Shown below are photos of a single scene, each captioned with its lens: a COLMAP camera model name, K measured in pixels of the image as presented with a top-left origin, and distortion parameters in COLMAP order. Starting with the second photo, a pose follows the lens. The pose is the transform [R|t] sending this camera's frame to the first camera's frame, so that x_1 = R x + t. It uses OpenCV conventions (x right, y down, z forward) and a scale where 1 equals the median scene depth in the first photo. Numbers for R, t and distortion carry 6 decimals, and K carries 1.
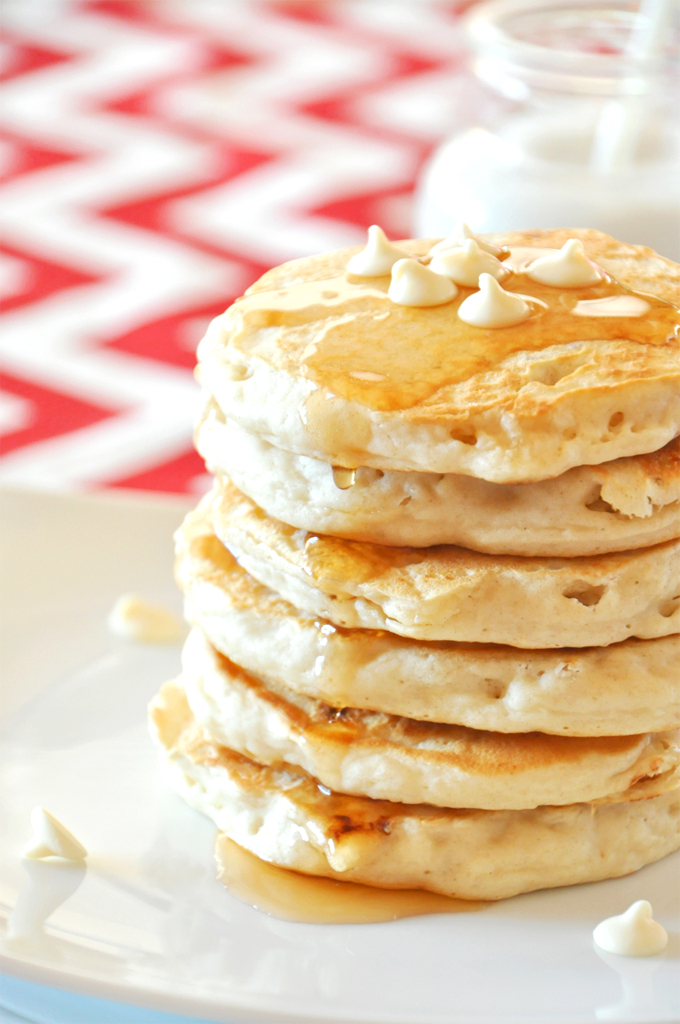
lens RADIAL K [[4796.1, 0, 340.0], [0, 4796.1, 512.0], [0, 0, 1]] dist [0.639875, 1.657186]
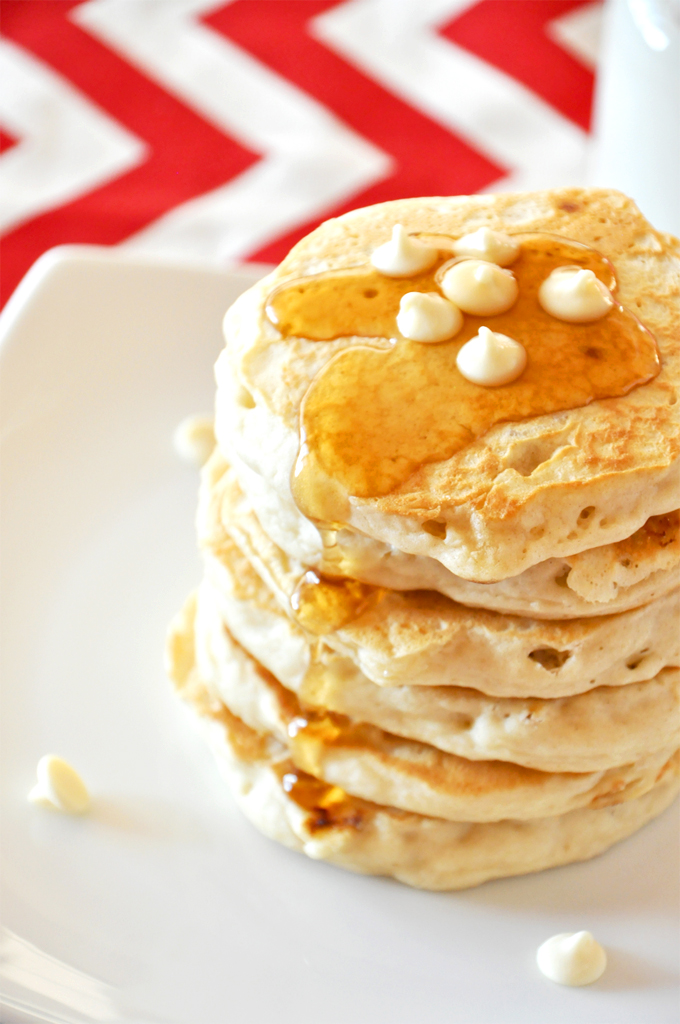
lens RADIAL K [[4796.1, 0, 340.0], [0, 4796.1, 512.0], [0, 0, 1]] dist [0.639875, 1.657186]
pose [[0.990576, 0.088107, -0.104866, 0.112683], [-0.046788, 0.937249, 0.345508, -0.372463], [0.128727, -0.337345, 0.932538, 0.027652]]
